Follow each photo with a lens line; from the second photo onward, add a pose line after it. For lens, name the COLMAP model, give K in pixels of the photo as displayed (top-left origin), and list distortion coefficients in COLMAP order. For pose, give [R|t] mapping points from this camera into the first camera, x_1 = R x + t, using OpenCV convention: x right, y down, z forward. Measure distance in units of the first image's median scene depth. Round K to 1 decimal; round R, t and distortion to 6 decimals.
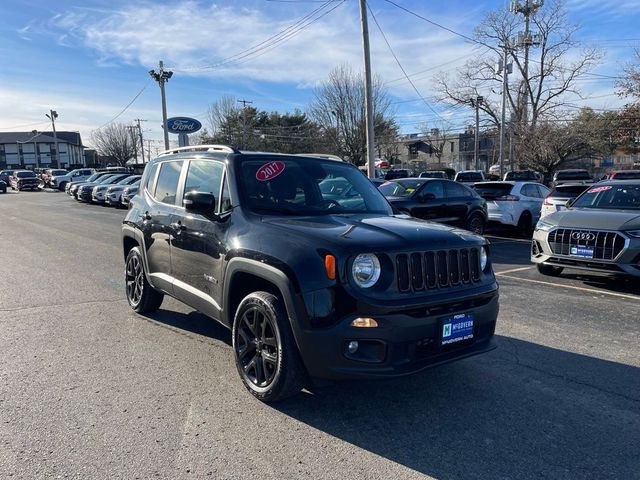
lens RADIAL K [[483.2, 0, 324.4], [0, 483.2, 238.0], [0, 0, 1]] dist [0.075531, -0.094626]
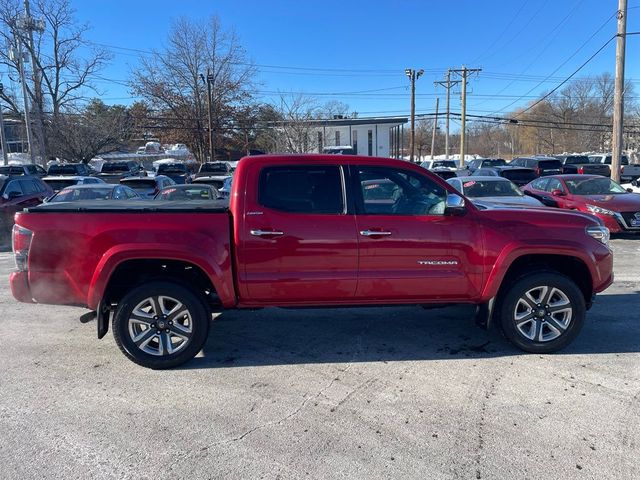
lens RADIAL K [[483.2, 0, 332.5], [0, 483.2, 234.9], [0, 0, 1]] dist [0.075531, -0.094626]
pose [[0.603307, -0.122543, 0.788038, -0.042320], [0.107957, 0.991578, 0.071545, 0.000326], [-0.790168, 0.041911, 0.611456, -0.042185]]
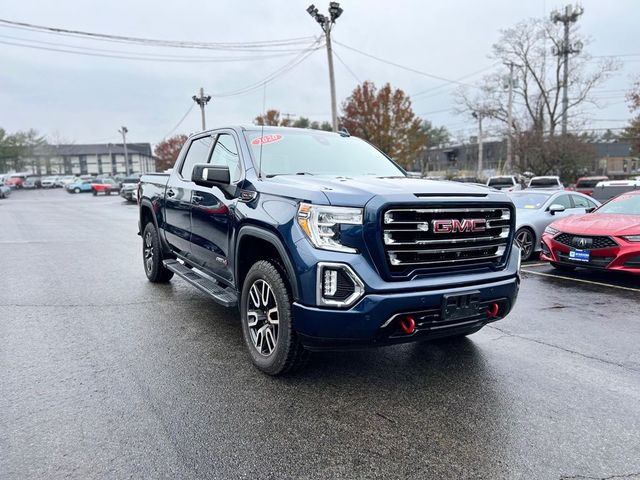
lens RADIAL K [[483.2, 0, 325.4], [0, 483.2, 236.2], [0, 0, 1]] dist [0.075531, -0.094626]
pose [[0.991949, 0.012688, -0.126004, 0.066579], [-0.014836, 0.999760, -0.016119, 0.010314], [0.125770, 0.017858, 0.991899, -0.080216]]
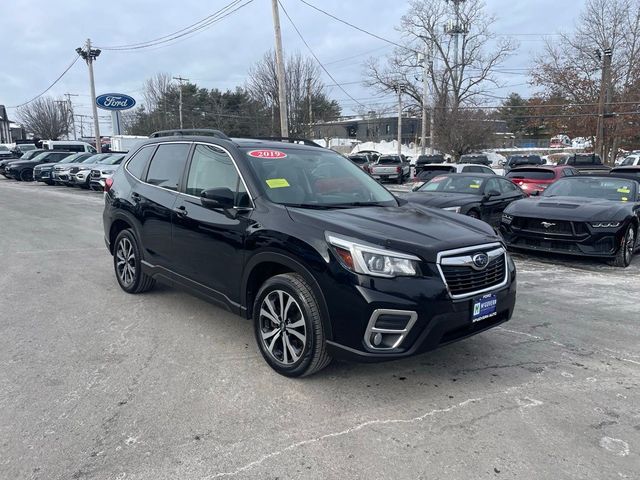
lens RADIAL K [[483.2, 0, 328.2], [0, 483.2, 239.0], [0, 0, 1]] dist [0.075531, -0.094626]
pose [[0.993380, -0.008358, 0.114567, 0.018939], [0.003477, 0.999080, 0.042740, 0.003745], [-0.114819, -0.042059, 0.992496, -0.037983]]
